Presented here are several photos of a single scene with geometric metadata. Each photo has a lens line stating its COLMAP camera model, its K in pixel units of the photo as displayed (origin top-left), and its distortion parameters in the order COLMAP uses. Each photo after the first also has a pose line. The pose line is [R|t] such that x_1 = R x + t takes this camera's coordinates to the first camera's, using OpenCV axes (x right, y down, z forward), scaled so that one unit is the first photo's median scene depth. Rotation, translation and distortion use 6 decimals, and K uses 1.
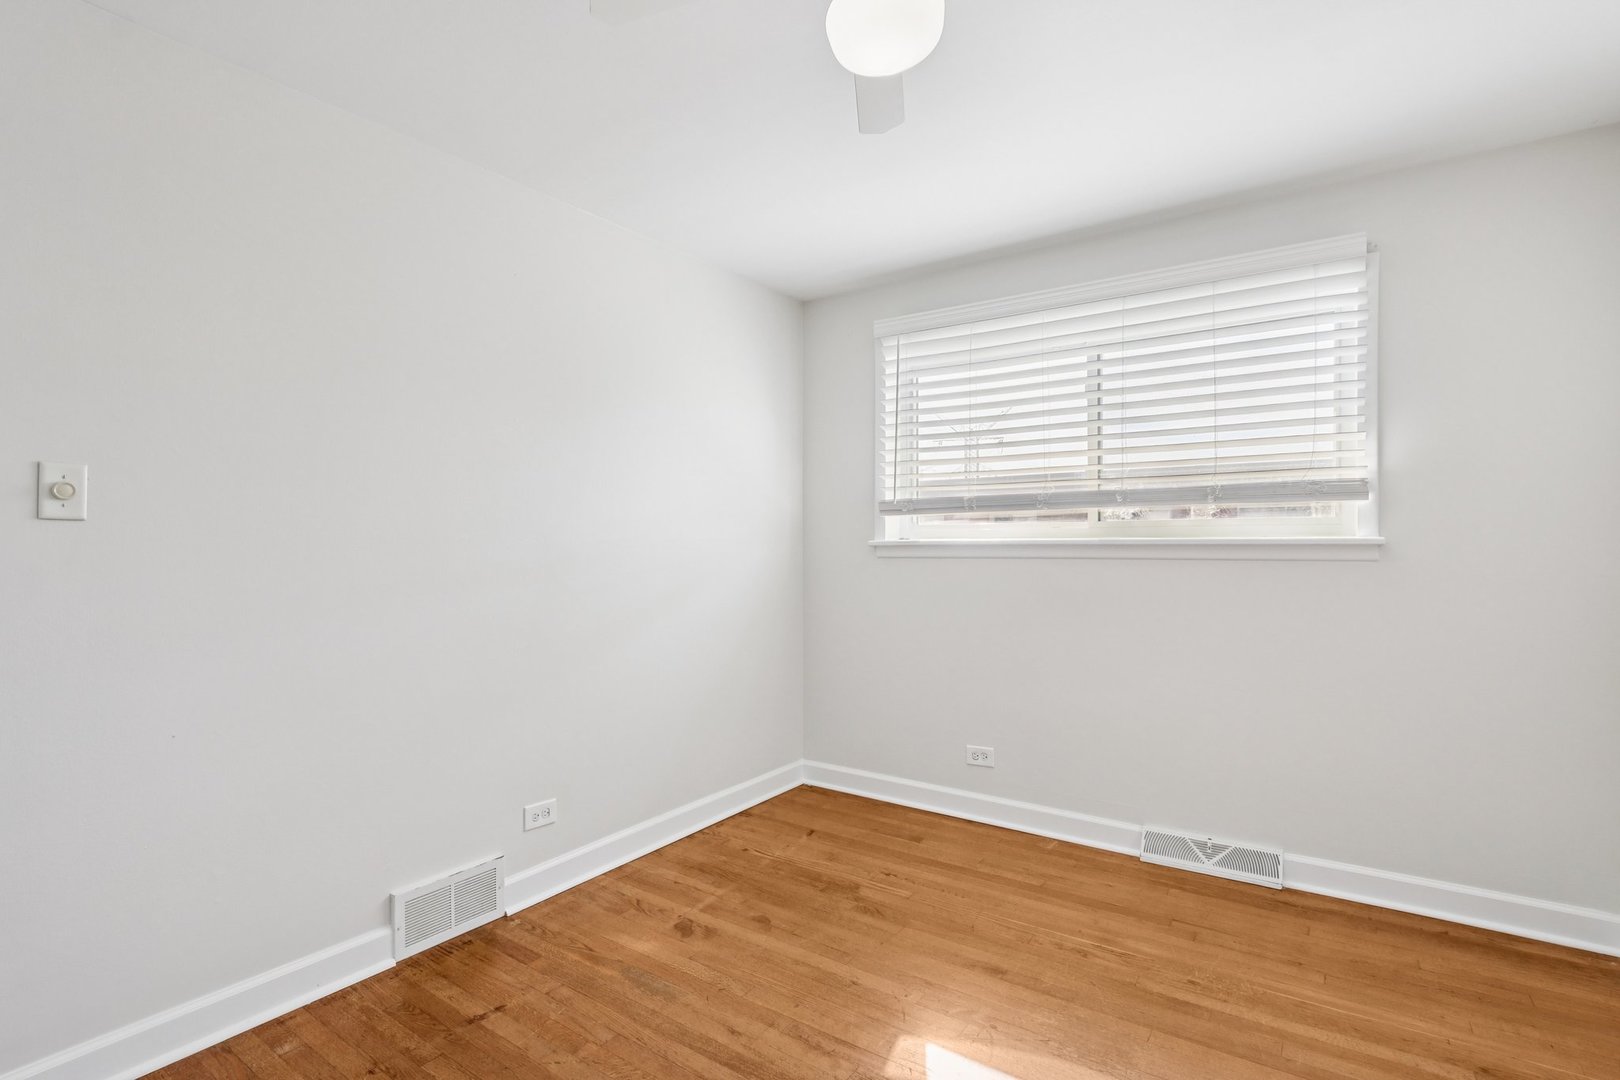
lens RADIAL K [[757.5, 0, 811.8], [0, 757.5, 553.6], [0, 0, 1]] dist [-0.014484, 0.000488]
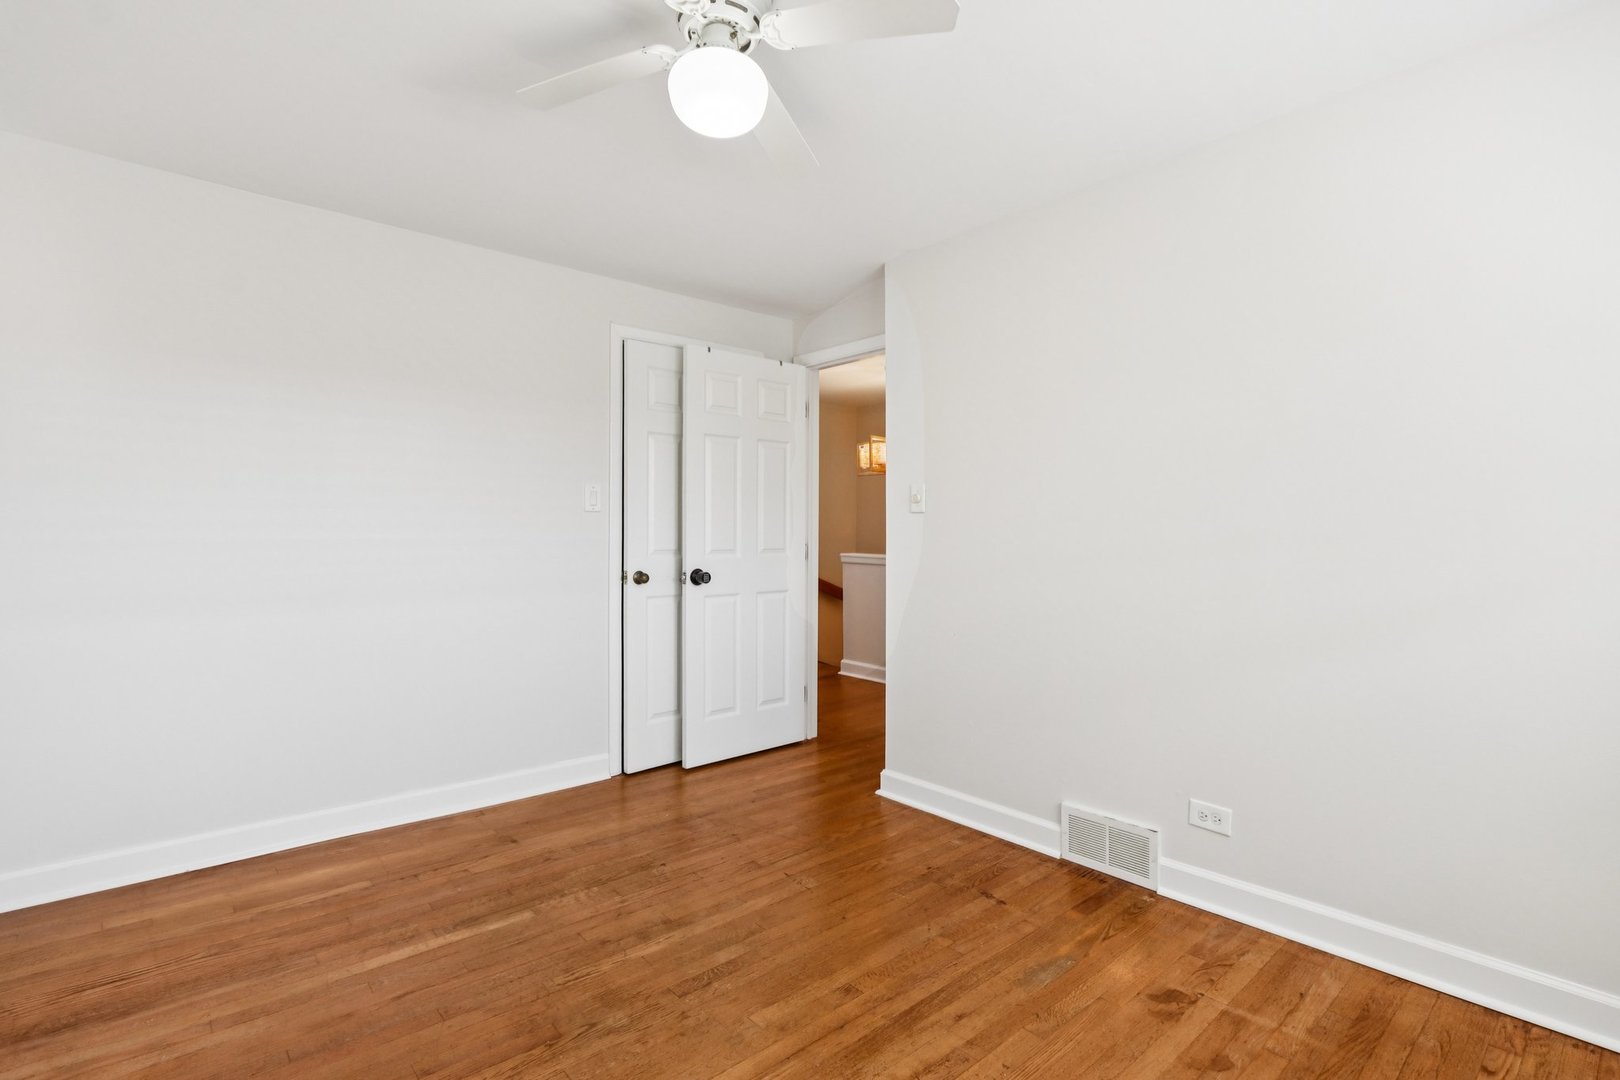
lens RADIAL K [[757.5, 0, 807.4], [0, 757.5, 535.4], [0, 0, 1]] dist [-0.014484, 0.000488]
pose [[-0.246115, 0.001157, -0.969240, 0.749747], [-0.008689, 0.999956, 0.003400, 0.008141], [0.969202, 0.009258, -0.246094, 0.877971]]
